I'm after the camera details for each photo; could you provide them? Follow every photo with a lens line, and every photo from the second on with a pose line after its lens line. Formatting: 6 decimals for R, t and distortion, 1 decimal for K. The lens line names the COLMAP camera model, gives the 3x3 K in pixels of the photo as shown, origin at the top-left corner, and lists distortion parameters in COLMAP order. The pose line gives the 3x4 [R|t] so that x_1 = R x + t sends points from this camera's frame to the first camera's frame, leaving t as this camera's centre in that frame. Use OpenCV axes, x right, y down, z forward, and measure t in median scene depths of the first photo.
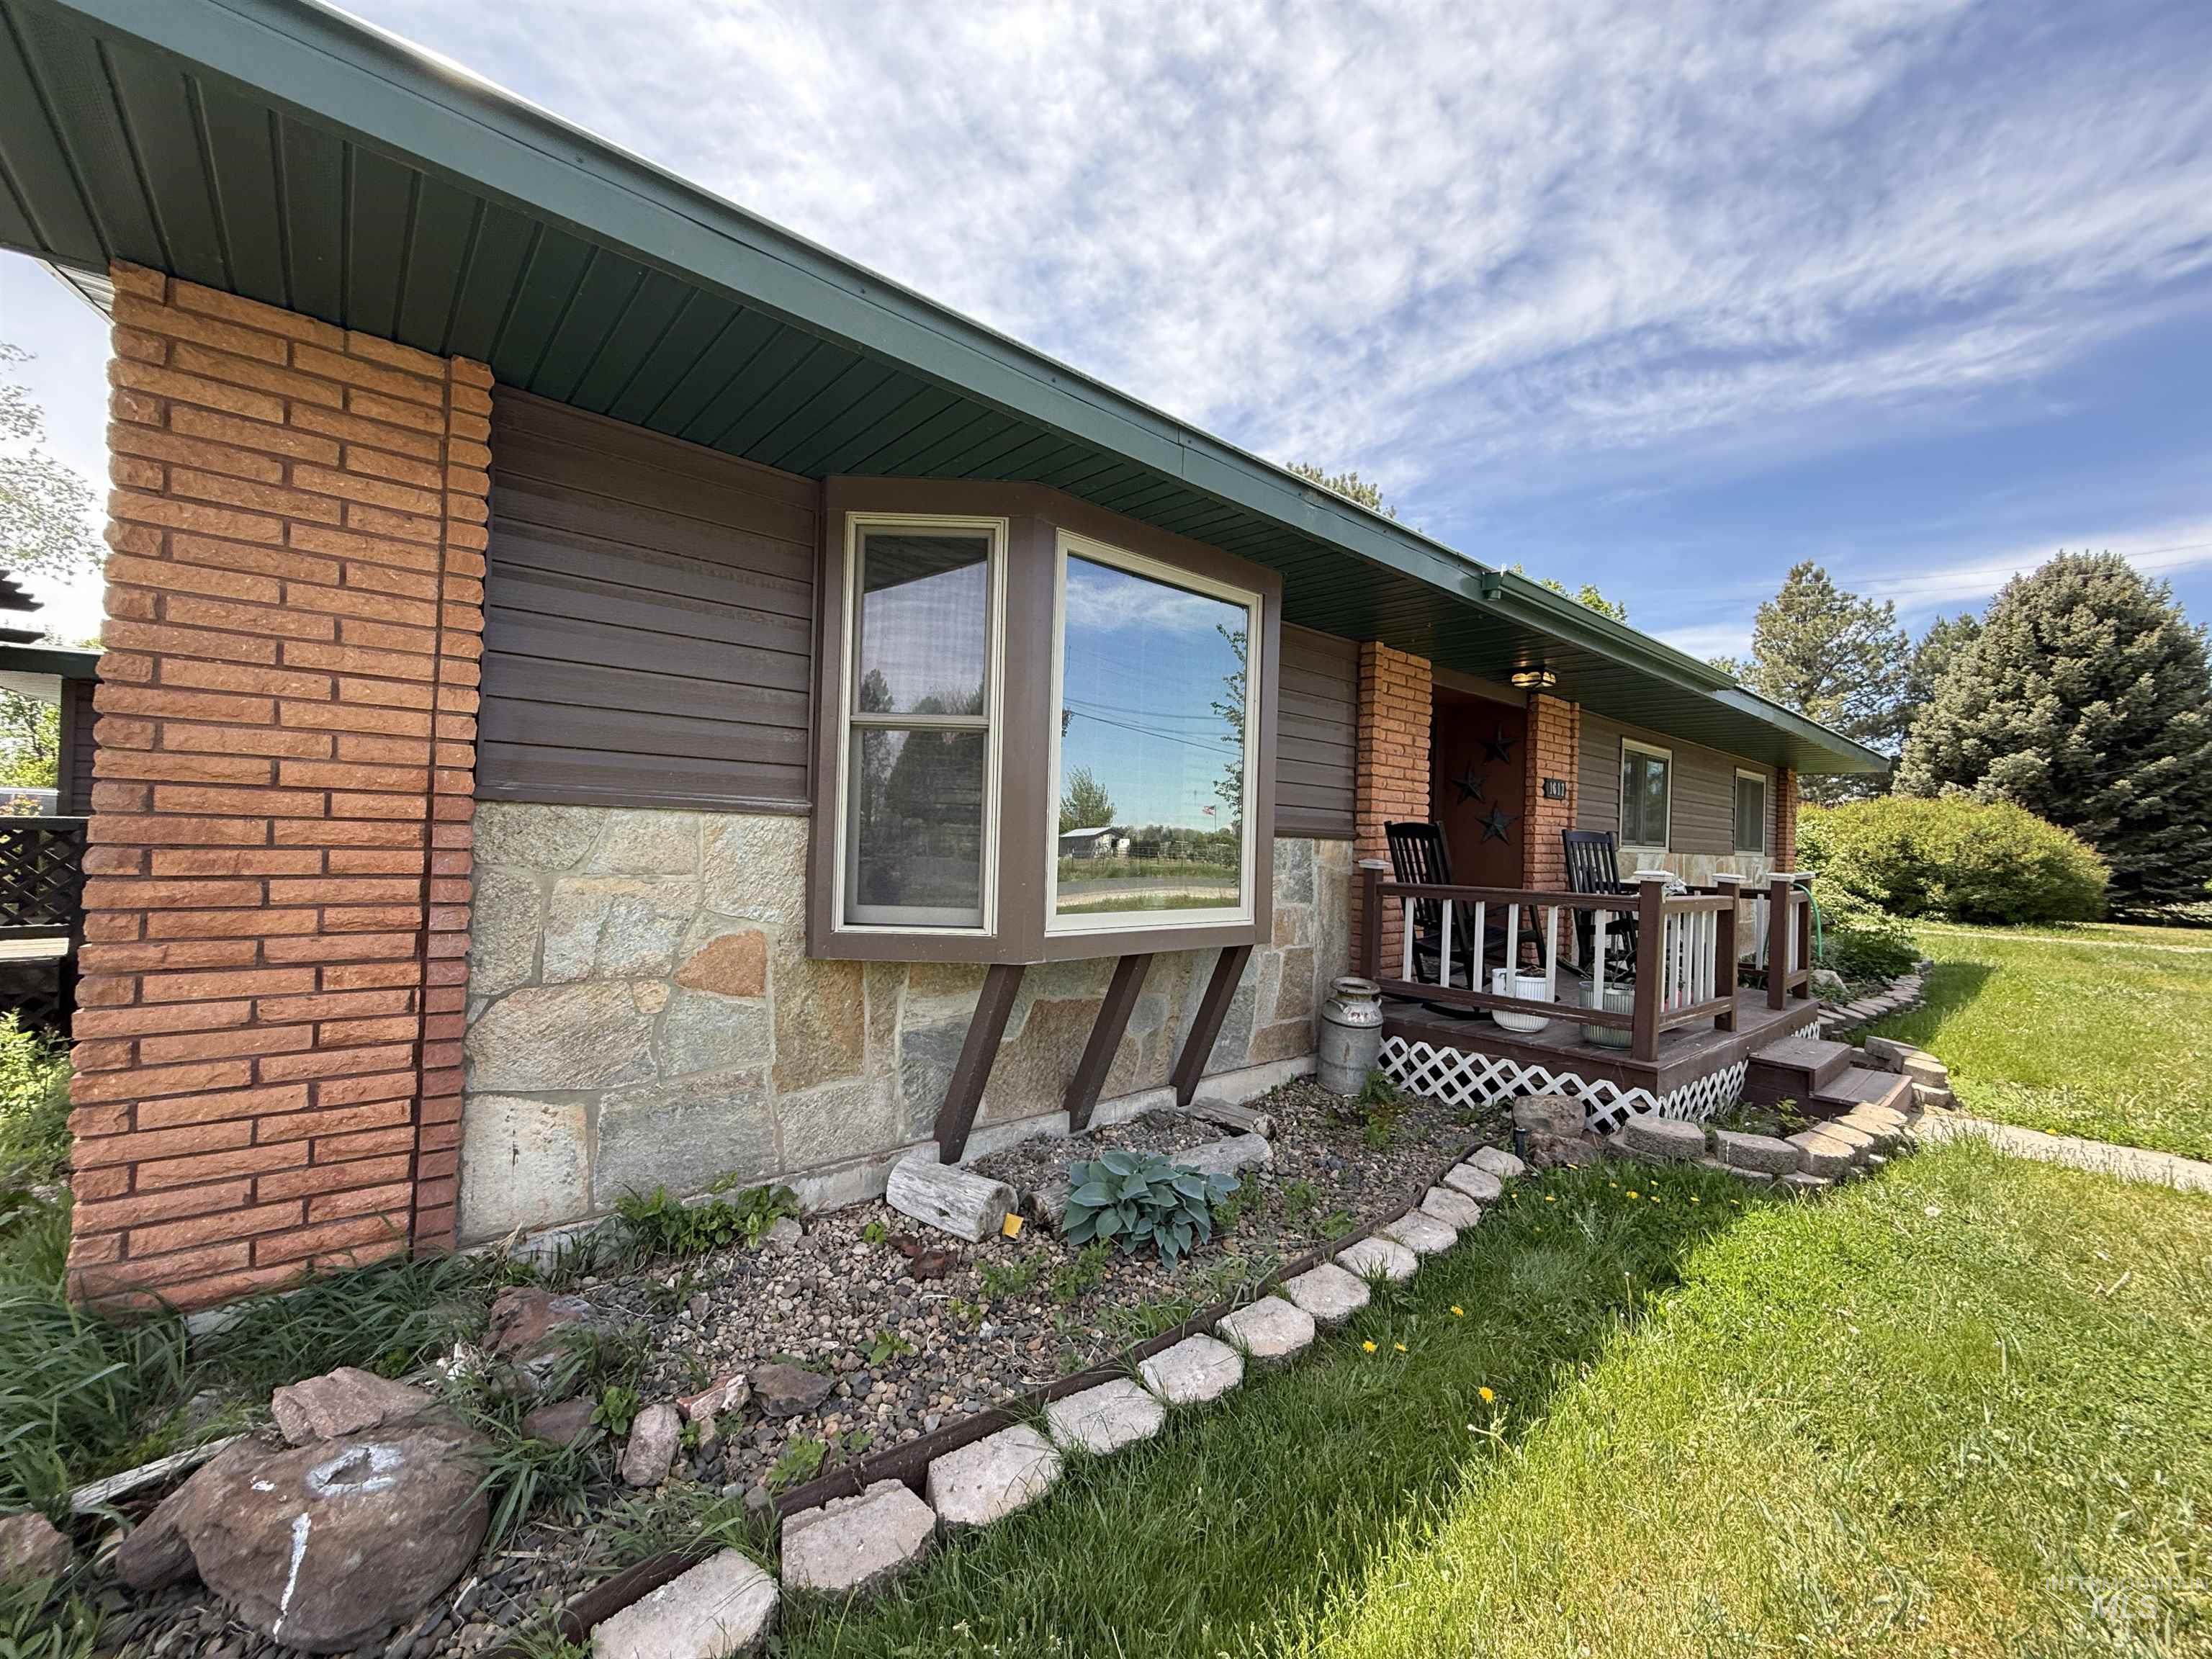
lens RADIAL K [[885.8, 0, 1106.0], [0, 885.8, 829.5], [0, 0, 1]] dist [-0.000214, -0.000122]
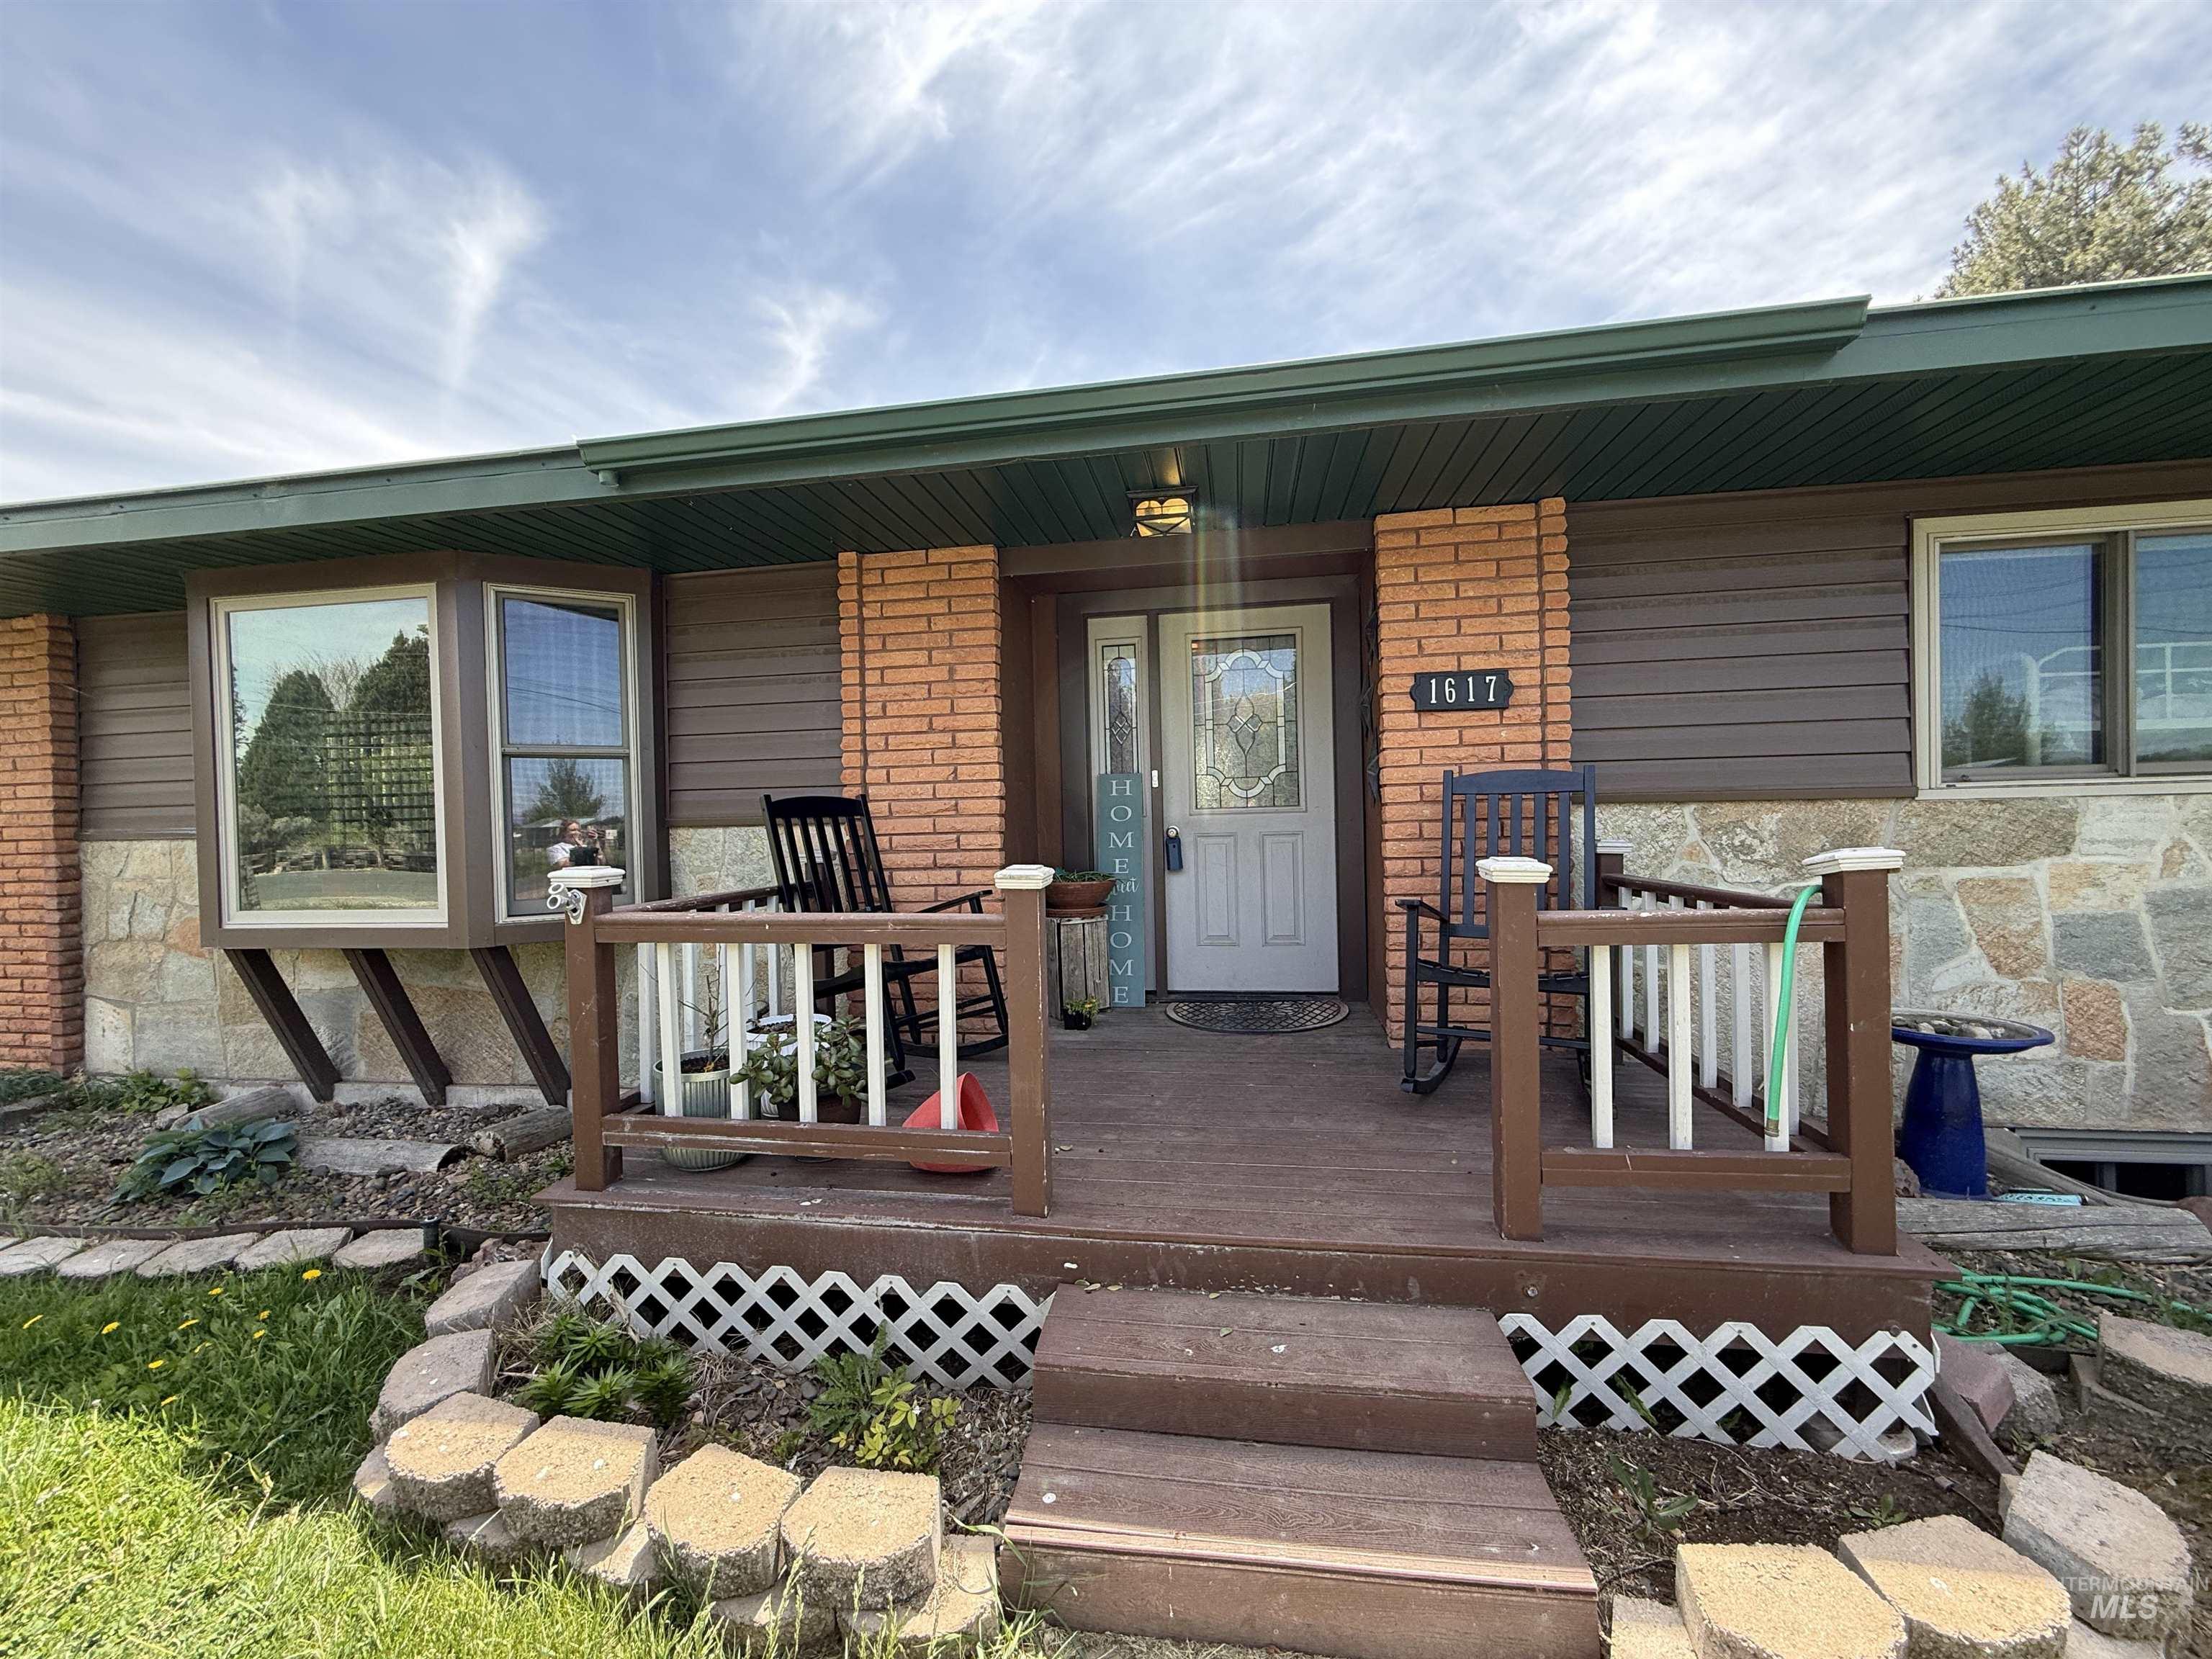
lens RADIAL K [[885.8, 0, 1106.0], [0, 885.8, 829.5], [0, 0, 1]] dist [-0.000214, -0.000122]
pose [[0.640122, -0.035633, -0.767447, 1.875832], [0.053440, 0.998569, -0.001790, 0.055605], [0.766413, -0.039867, 0.641110, 1.288289]]
